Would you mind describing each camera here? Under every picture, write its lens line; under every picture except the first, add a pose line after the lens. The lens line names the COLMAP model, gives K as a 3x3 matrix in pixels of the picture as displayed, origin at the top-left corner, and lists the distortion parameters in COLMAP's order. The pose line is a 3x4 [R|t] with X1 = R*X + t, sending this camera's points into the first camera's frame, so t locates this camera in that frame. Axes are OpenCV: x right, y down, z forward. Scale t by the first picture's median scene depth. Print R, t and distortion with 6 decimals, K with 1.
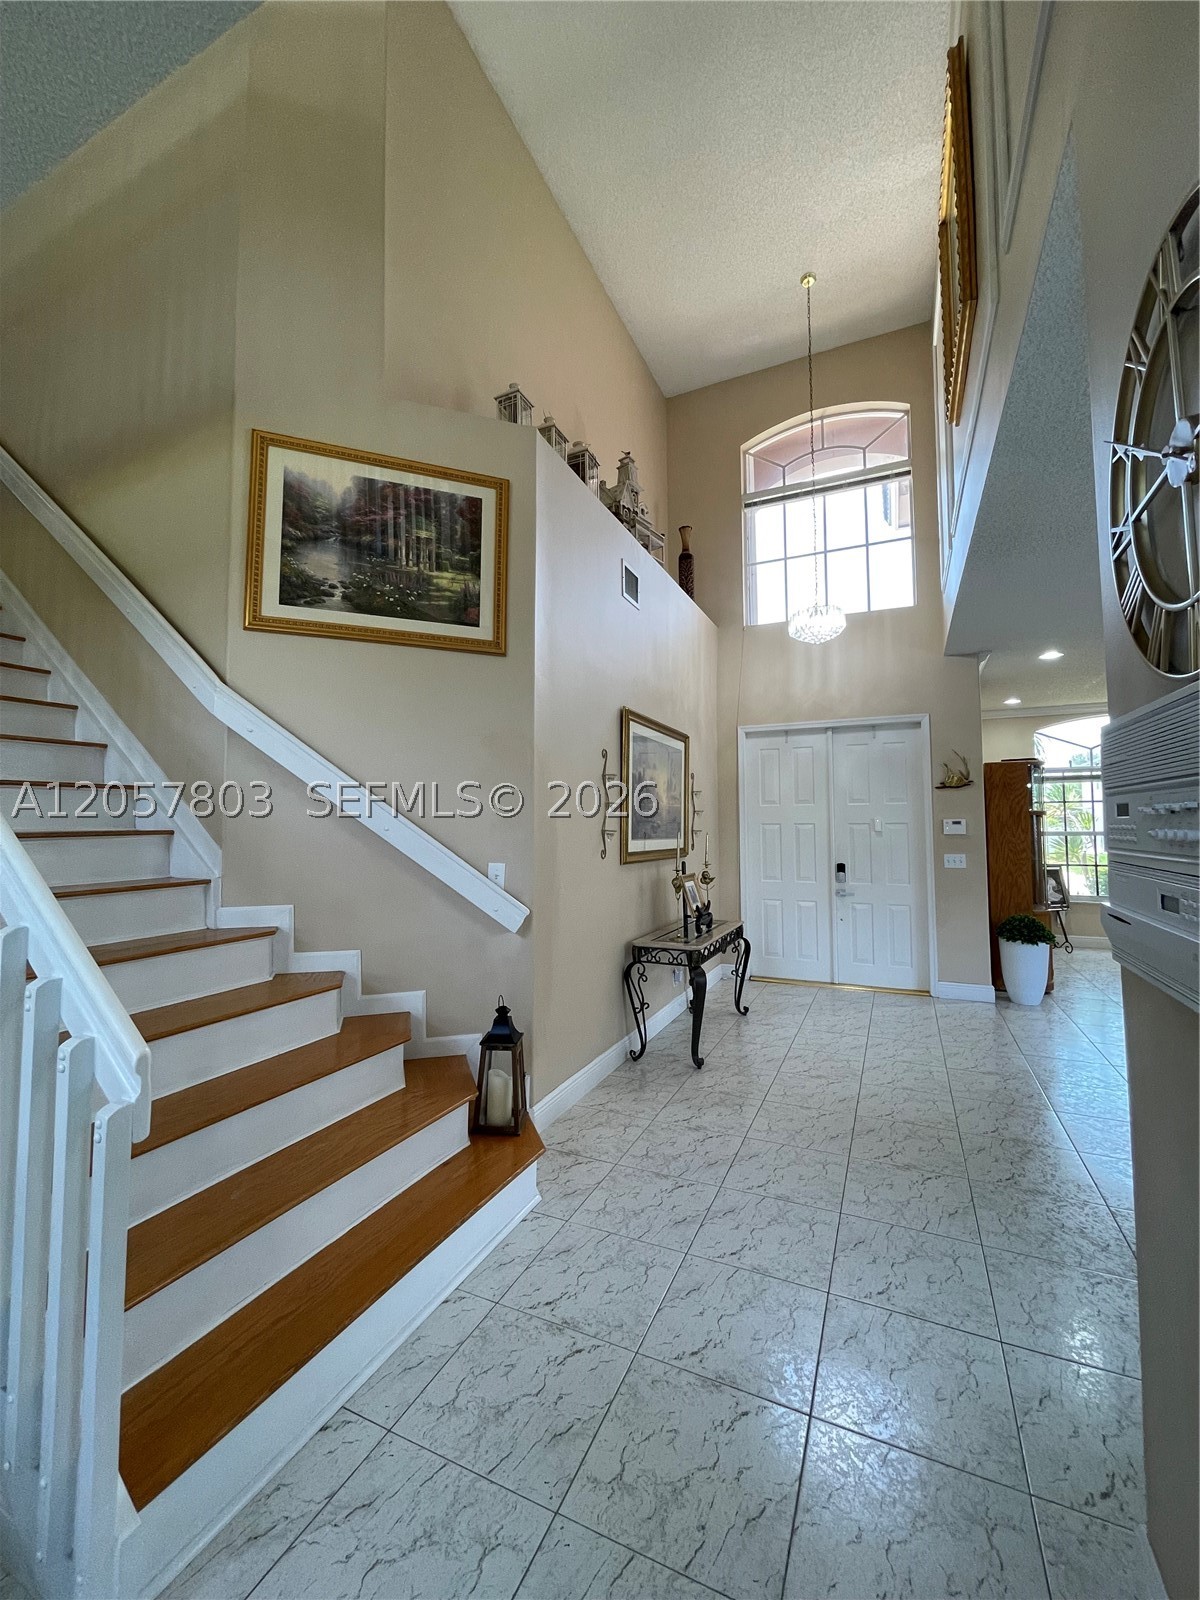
lens RADIAL K [[647.6, 0, 602.2], [0, 647.6, 790.9], [0, 0, 1]] dist [-0.000652, 0.000420]
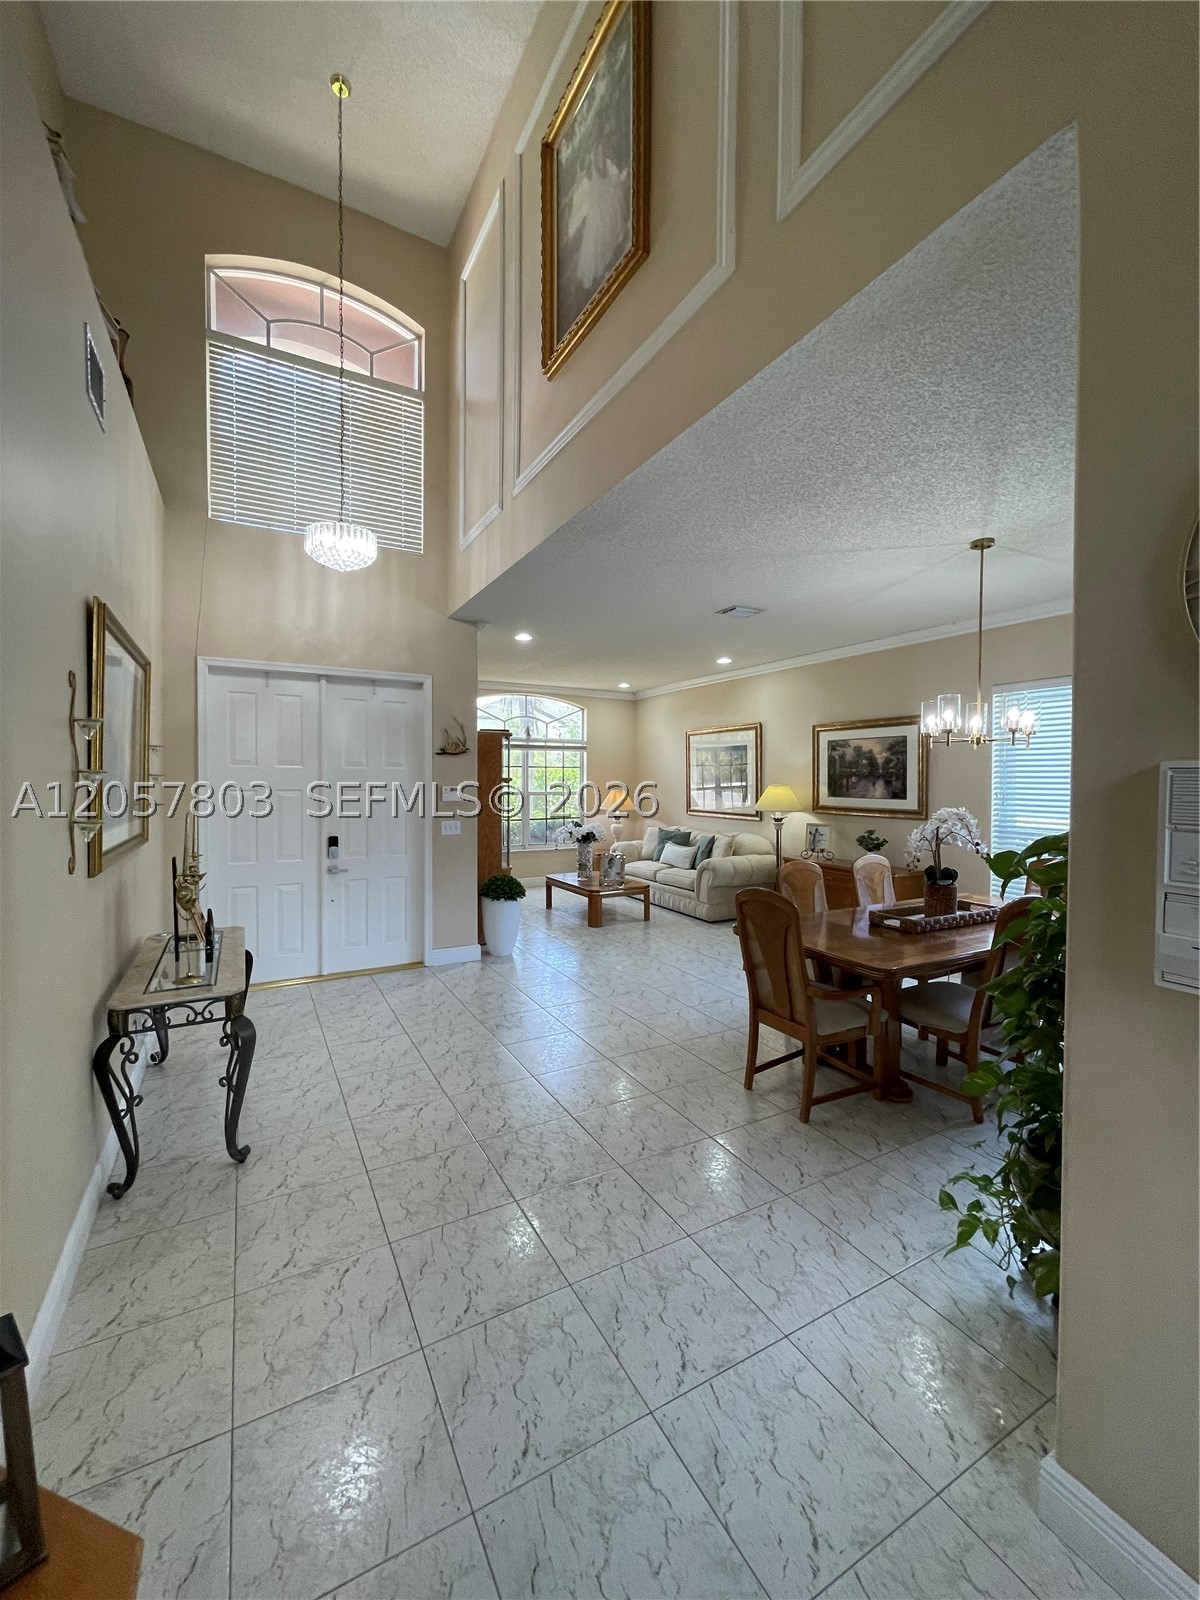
lens RADIAL K [[647.6, 0, 602.2], [0, 647.6, 790.9], [0, 0, 1]] dist [-0.000652, 0.000420]
pose [[0.595178, -0.008043, 0.803554, -0.113915], [-0.054815, 0.997215, 0.050582, -0.011446], [-0.801722, -0.074152, 0.593079, 0.217210]]
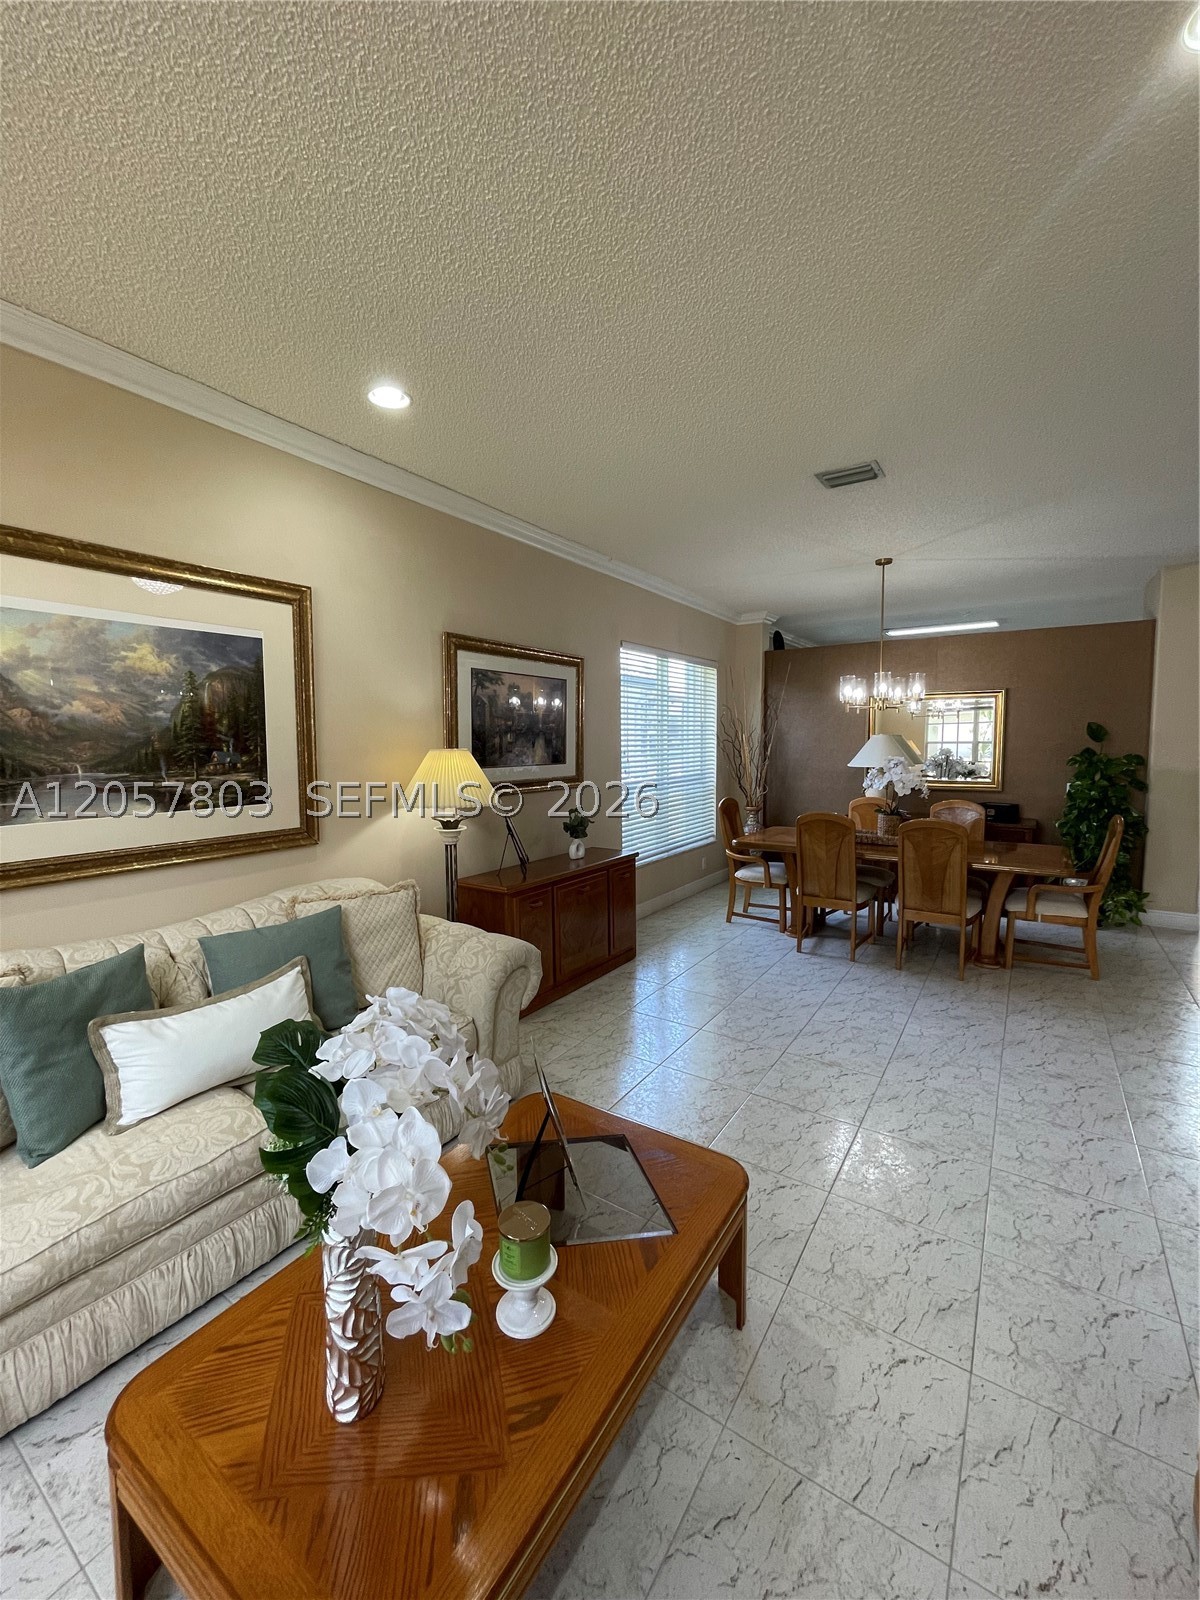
lens RADIAL K [[647.6, 0, 602.2], [0, 647.6, 790.9], [0, 0, 1]] dist [-0.000652, 0.000420]
pose [[-0.987794, -0.002796, 0.155742, 0.857942], [0.000477, 0.999780, 0.020978, 0.045278], [-0.155766, 0.020796, -0.987575, 1.230933]]
